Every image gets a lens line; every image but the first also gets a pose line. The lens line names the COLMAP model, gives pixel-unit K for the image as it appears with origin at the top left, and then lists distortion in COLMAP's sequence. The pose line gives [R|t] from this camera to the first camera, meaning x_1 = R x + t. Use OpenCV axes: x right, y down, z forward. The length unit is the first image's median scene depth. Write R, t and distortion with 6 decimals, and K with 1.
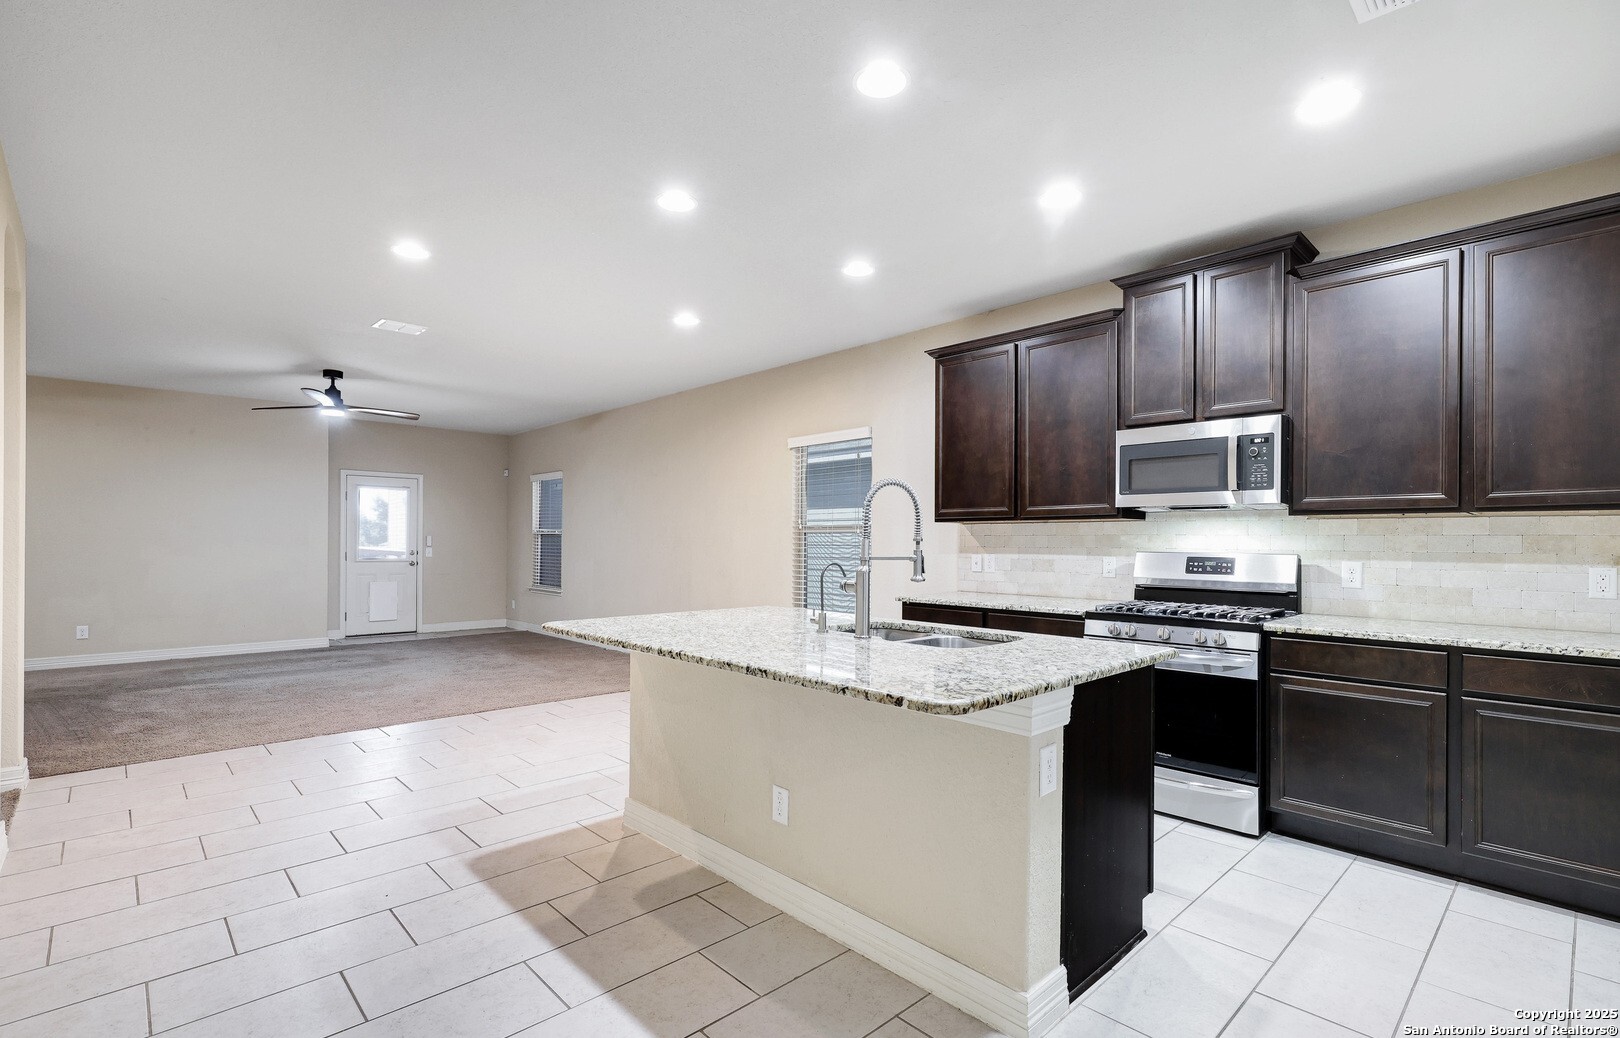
lens RADIAL K [[737.8, 0, 794.2], [0, 737.8, 539.6], [0, 0, 1]] dist [0.001939, 0.000034]
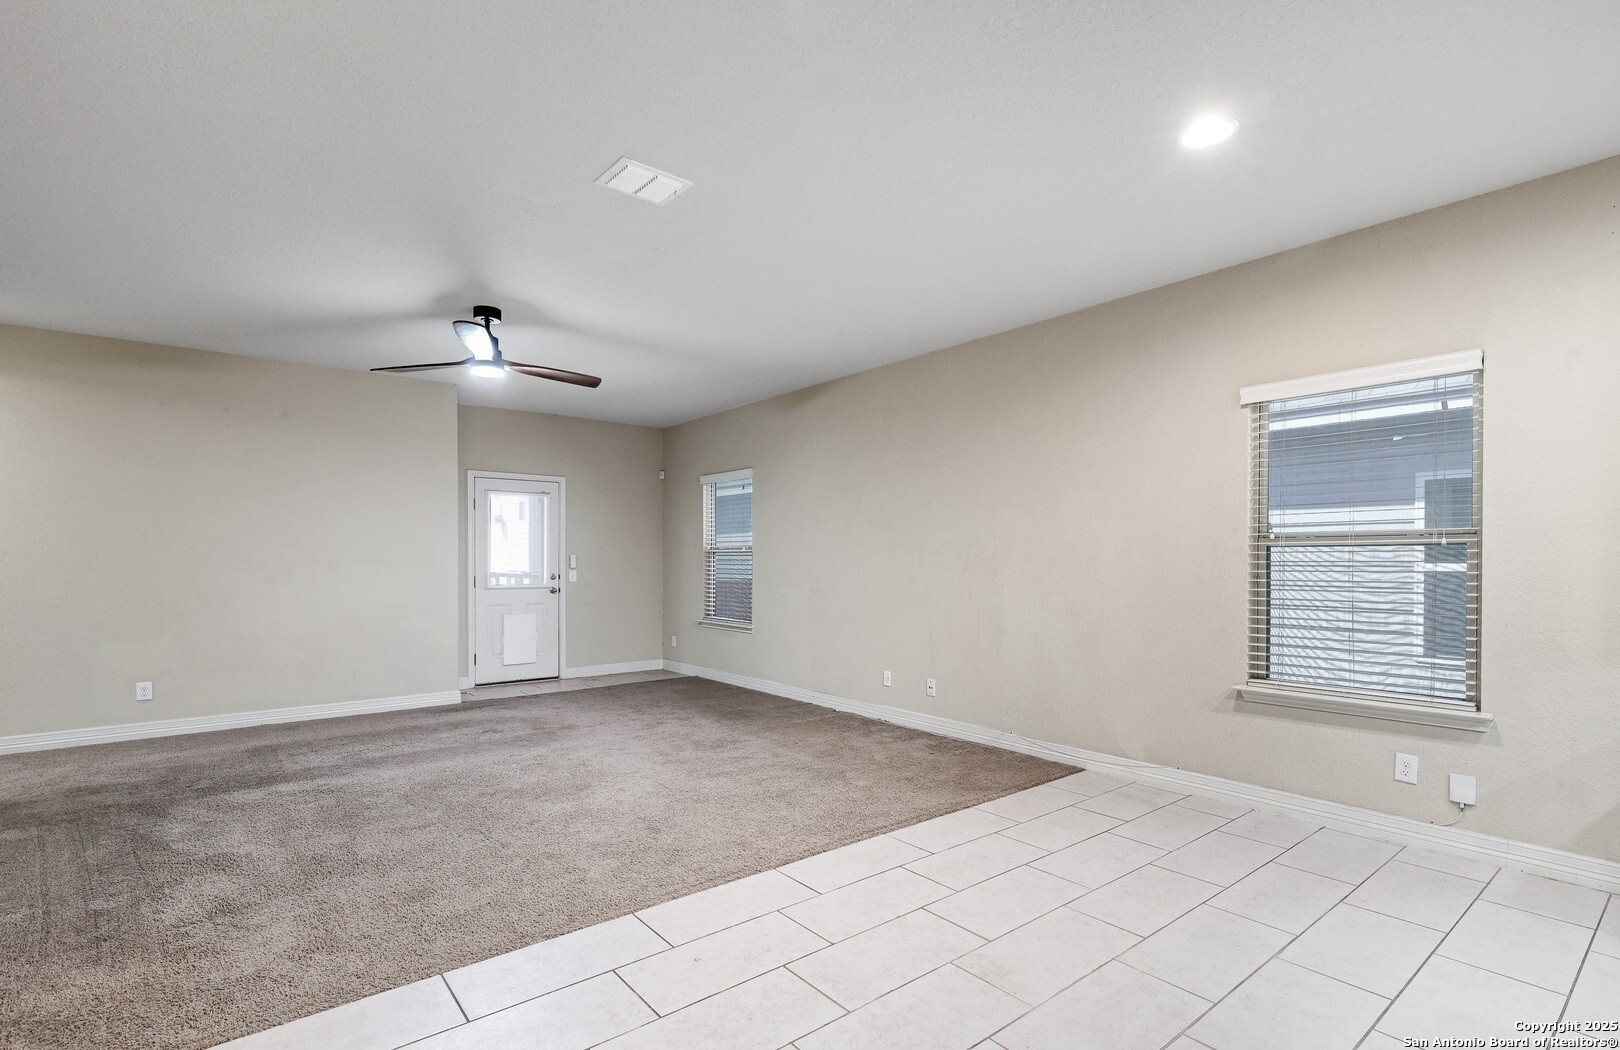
lens RADIAL K [[737.8, 0, 811.7], [0, 737.8, 564.0], [0, 0, 1]] dist [0.001939, 0.000034]
pose [[0.998240, -0.004721, -0.059112, -0.279736], [0.005293, 0.999941, 0.009518, -0.002226], [0.059064, -0.009814, 0.998206, 0.331990]]
